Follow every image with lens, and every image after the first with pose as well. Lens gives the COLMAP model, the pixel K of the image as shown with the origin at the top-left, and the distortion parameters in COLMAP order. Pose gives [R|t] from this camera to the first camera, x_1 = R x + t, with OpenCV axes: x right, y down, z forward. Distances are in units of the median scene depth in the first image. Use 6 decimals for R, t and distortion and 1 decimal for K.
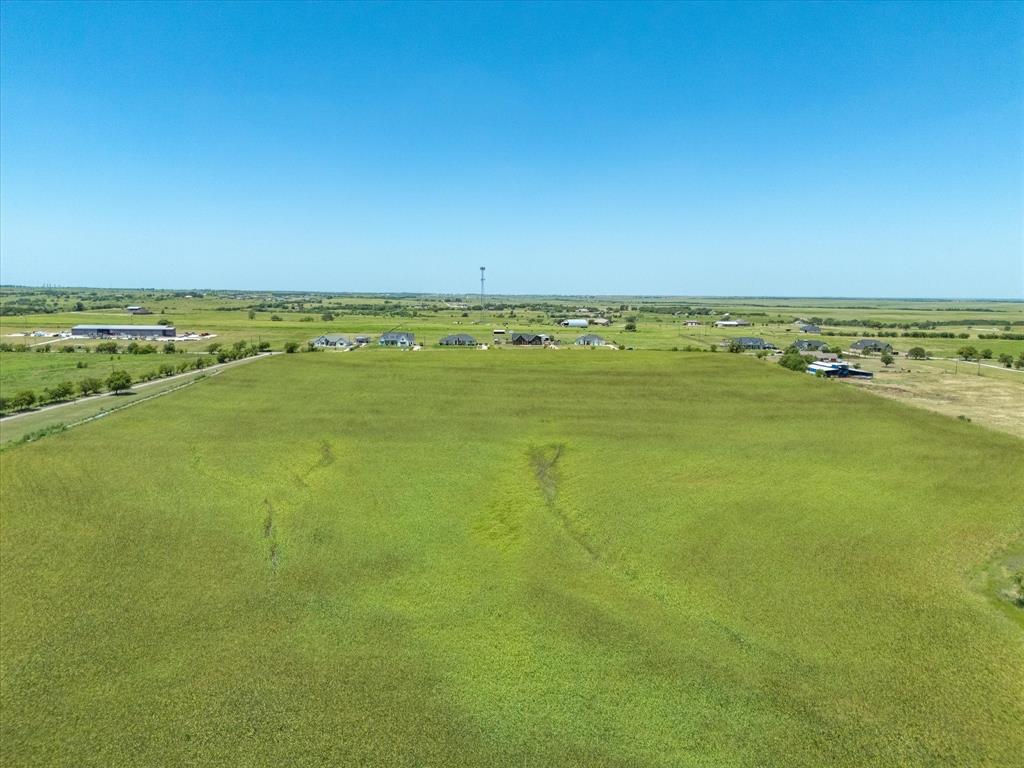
lens RADIAL K [[771.3, 0, 515.4], [0, 771.3, 389.2], [0, 0, 1]] dist [0.071693, -0.076531]
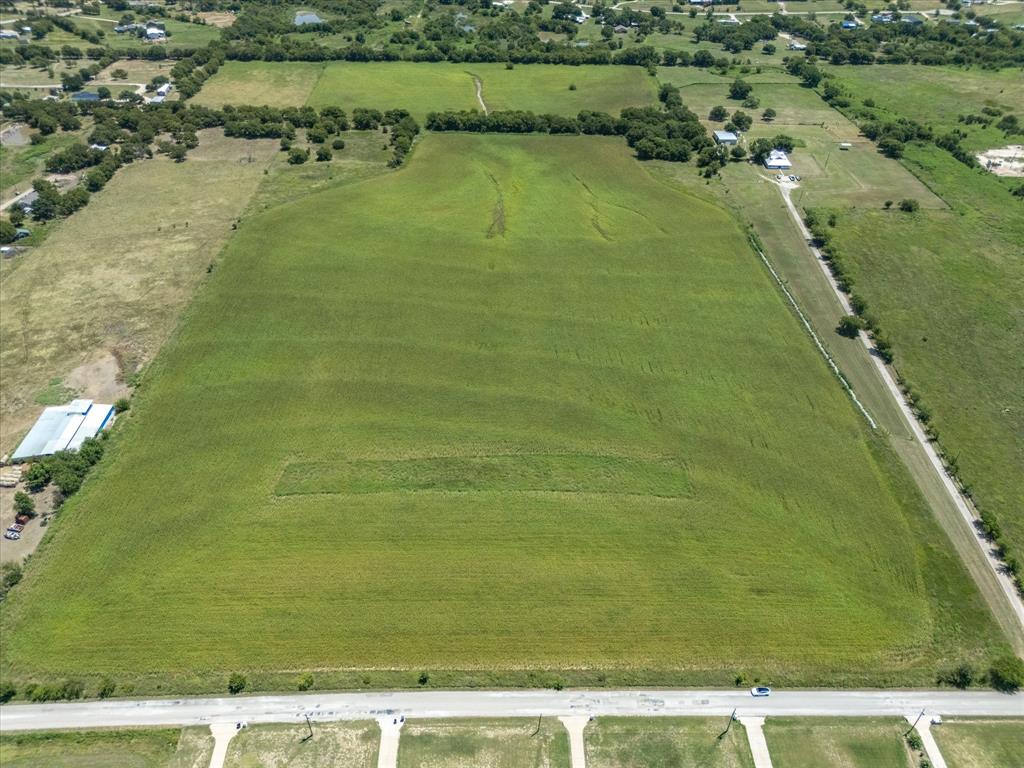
lens RADIAL K [[758.5, 0, 515.0], [0, 758.5, 386.5], [0, 0, 1]] dist [0.072092, -0.076751]
pose [[-0.999092, -0.035073, -0.024188, 0.018787], [-0.041850, 0.701540, 0.711401, -1.024762], [-0.007982, 0.711767, -0.702370, 2.580645]]
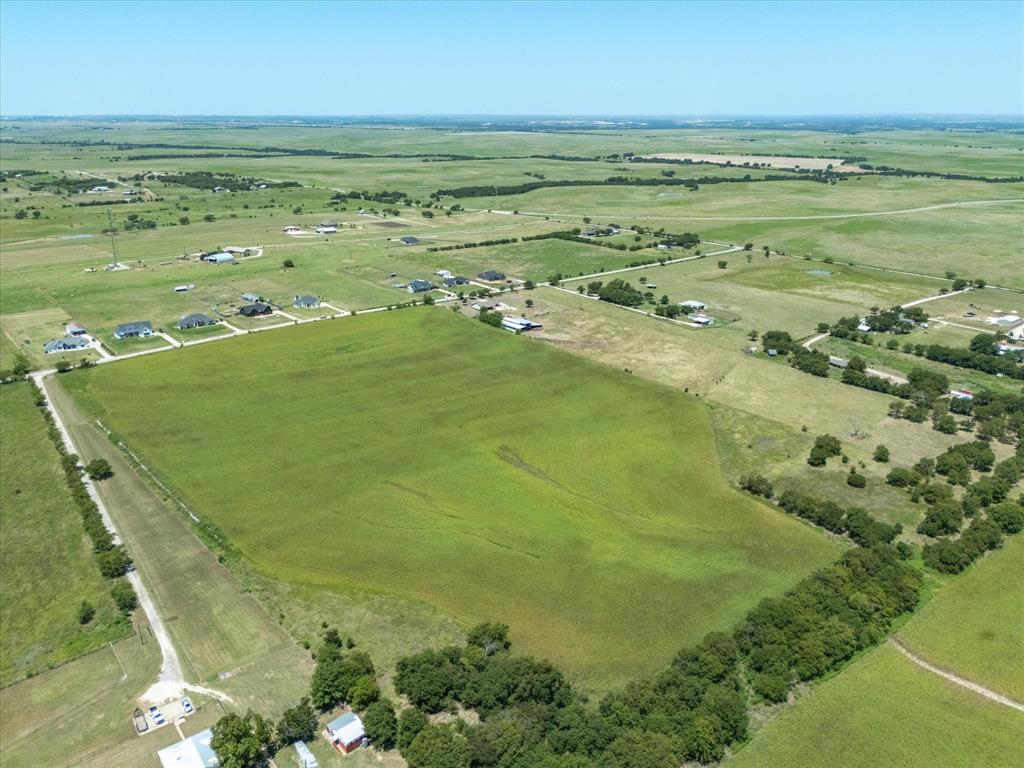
lens RADIAL K [[792.0, 0, 509.8], [0, 792.0, 405.9], [0, 0, 1]] dist [0.074404, -0.093634]
pose [[0.789005, -0.234555, 0.567851, -0.952370], [0.094743, 0.959652, 0.264750, -0.506334], [-0.607037, -0.155089, 0.779393, -0.439814]]
